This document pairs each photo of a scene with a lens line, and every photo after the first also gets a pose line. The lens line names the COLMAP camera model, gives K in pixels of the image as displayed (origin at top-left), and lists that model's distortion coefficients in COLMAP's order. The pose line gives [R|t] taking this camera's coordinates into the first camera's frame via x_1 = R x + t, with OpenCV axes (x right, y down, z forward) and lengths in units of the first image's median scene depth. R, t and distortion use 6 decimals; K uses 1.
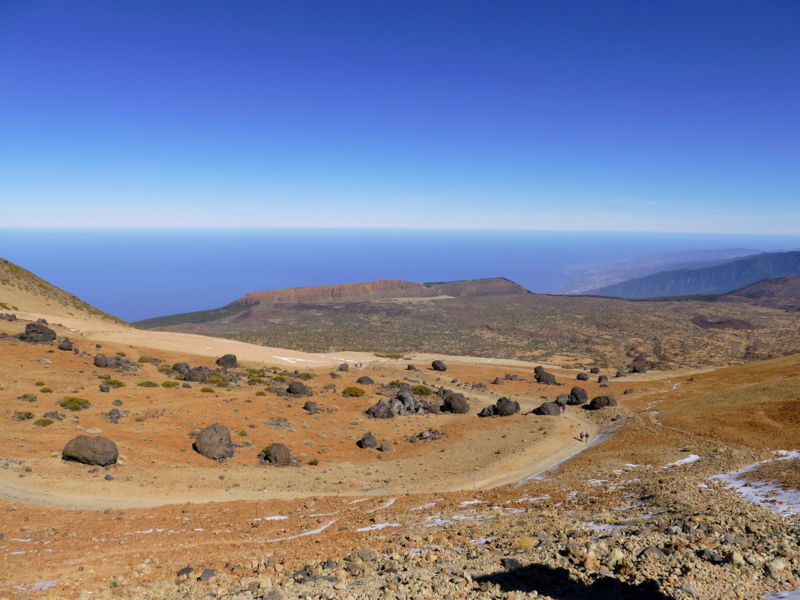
lens RADIAL K [[639.3, 0, 398.7], [0, 639.3, 300.1], [0, 0, 1]] dist [-0.024499, 0.009182]
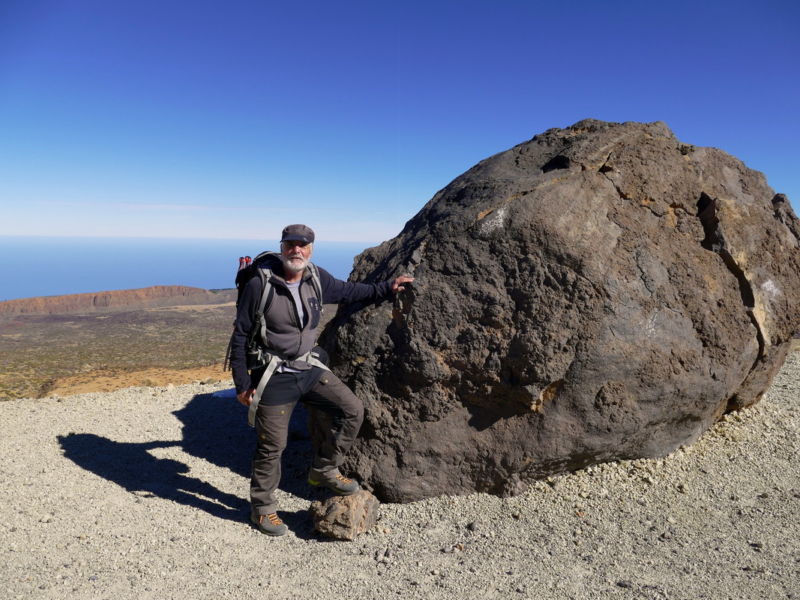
lens RADIAL K [[639.3, 0, 407.3], [0, 639.3, 300.3], [0, 0, 1]] dist [-0.024499, 0.009182]
pose [[0.939743, -0.018596, 0.341375, -0.008227], [0.024213, 0.999632, -0.012198, 0.011929], [-0.341023, 0.019728, 0.939848, 0.142589]]
